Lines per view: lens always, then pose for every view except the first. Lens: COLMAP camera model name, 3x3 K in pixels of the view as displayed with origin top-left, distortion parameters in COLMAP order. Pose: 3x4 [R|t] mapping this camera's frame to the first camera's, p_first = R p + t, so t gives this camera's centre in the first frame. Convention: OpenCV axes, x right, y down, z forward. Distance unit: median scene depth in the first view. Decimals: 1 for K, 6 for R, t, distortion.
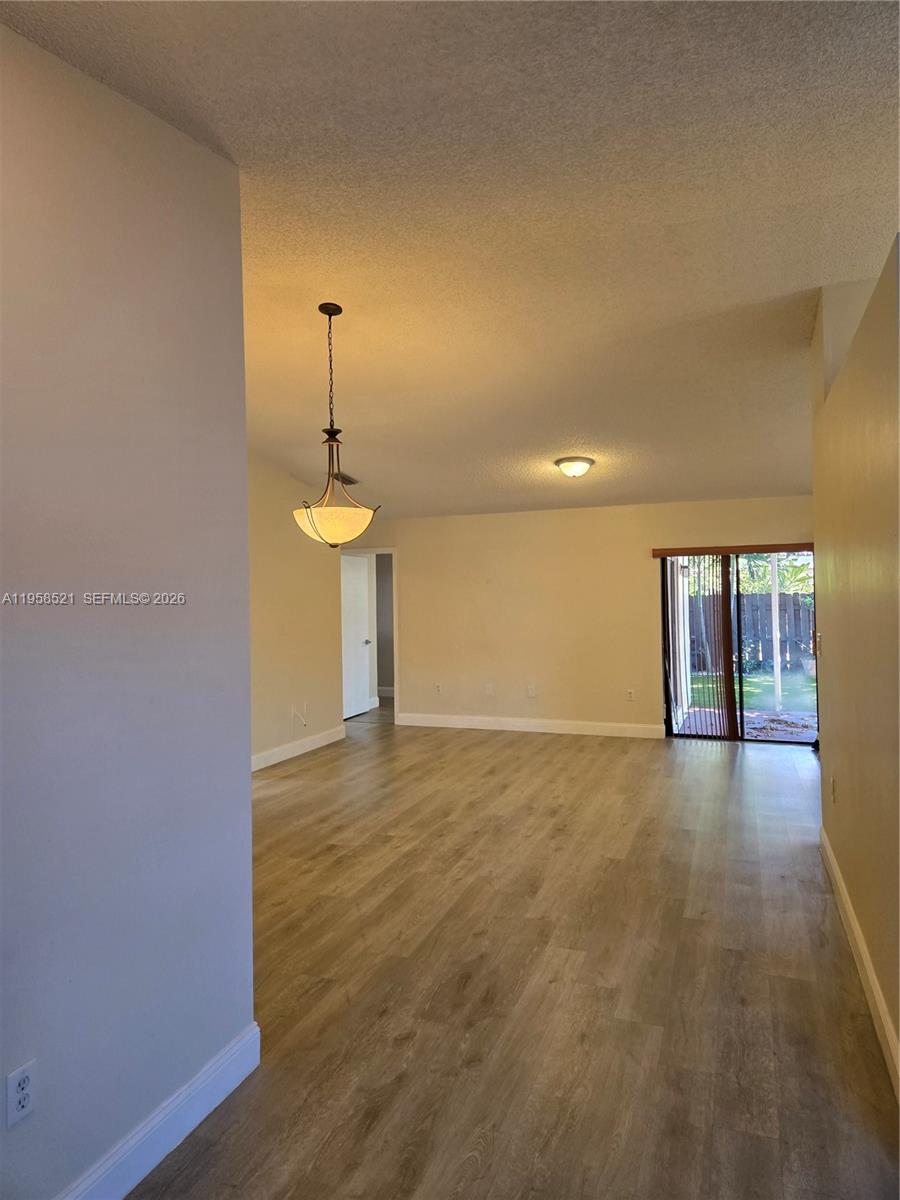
lens RADIAL K [[792.6, 0, 450.0], [0, 792.6, 600.0], [0, 0, 1]] dist [0.000468, -0.000115]
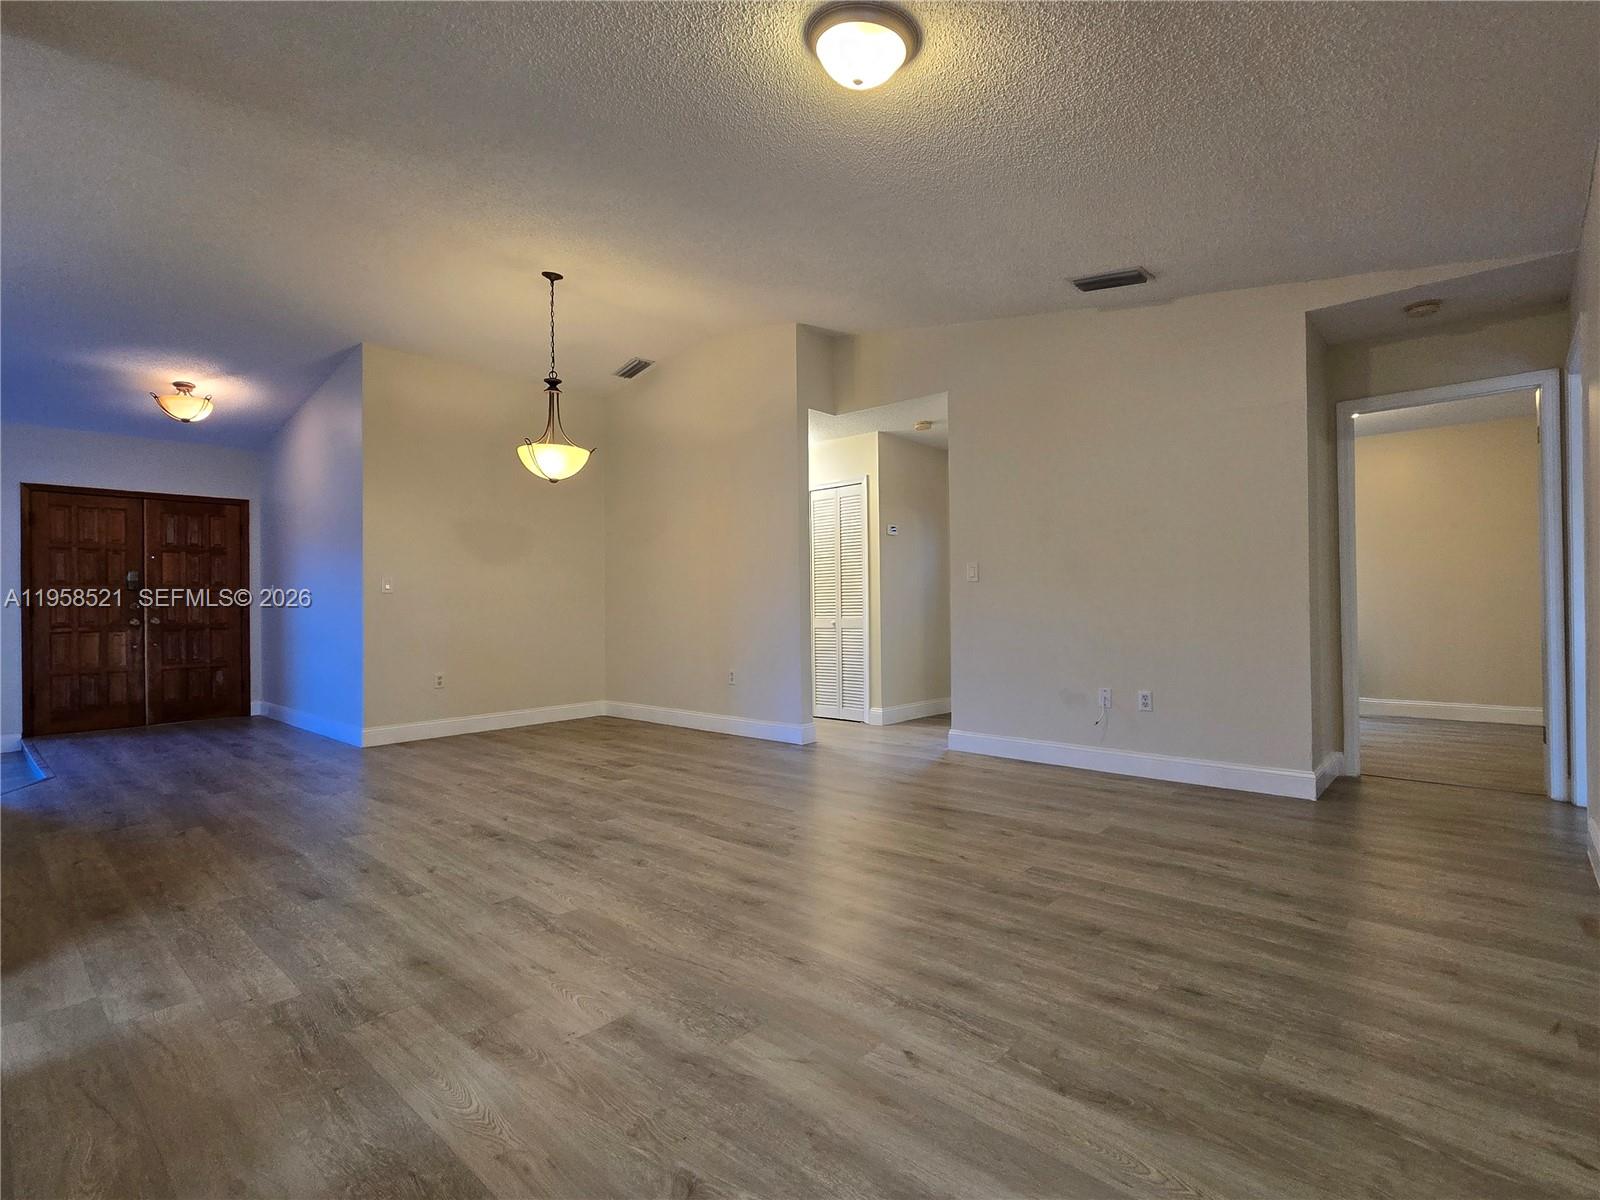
lens RADIAL K [[791.3, 0, 800.0], [0, 791.3, 600.0], [0, 0, 1]] dist [-0.001135, -0.000104]
pose [[-0.382560, 0.016374, -0.923786, 0.727447], [0.010109, 0.999857, 0.013536, 0.087084], [0.923876, -0.004160, -0.382671, 1.644334]]
